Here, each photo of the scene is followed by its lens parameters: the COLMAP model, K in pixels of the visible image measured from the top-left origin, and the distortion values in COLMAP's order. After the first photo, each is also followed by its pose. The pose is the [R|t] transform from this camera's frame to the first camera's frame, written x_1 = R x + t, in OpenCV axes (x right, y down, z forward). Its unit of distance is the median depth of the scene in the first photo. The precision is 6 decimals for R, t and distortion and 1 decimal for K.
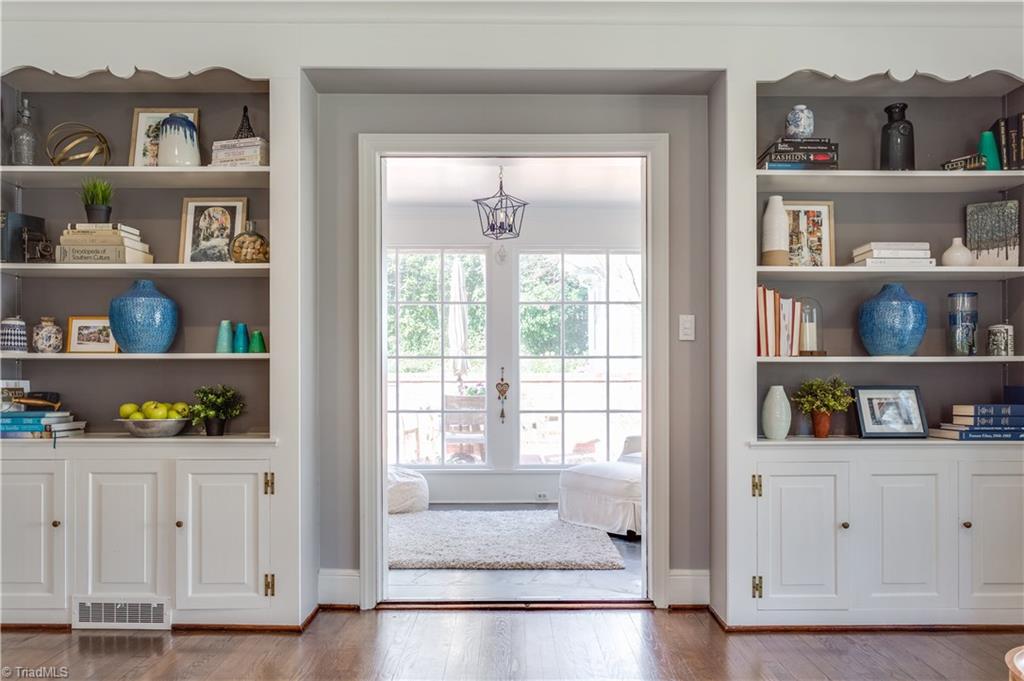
lens RADIAL K [[509.2, 0, 514.9], [0, 509.2, 372.6], [0, 0, 1]] dist [-0.000047, 0.000080]
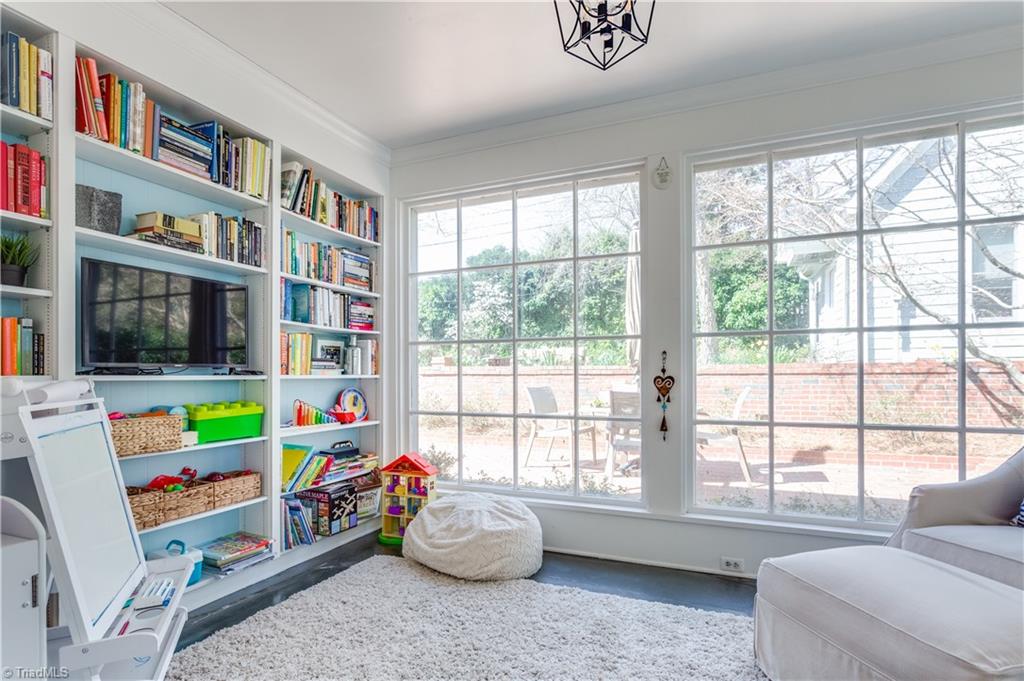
lens RADIAL K [[509.2, 0, 514.9], [0, 509.2, 372.6], [0, 0, 1]] dist [-0.000047, 0.000080]
pose [[0.926615, -0.001604, -0.376008, 0.041758], [0.007882, 0.999854, 0.015160, 0.005105], [0.375929, -0.017011, 0.926492, 0.347561]]
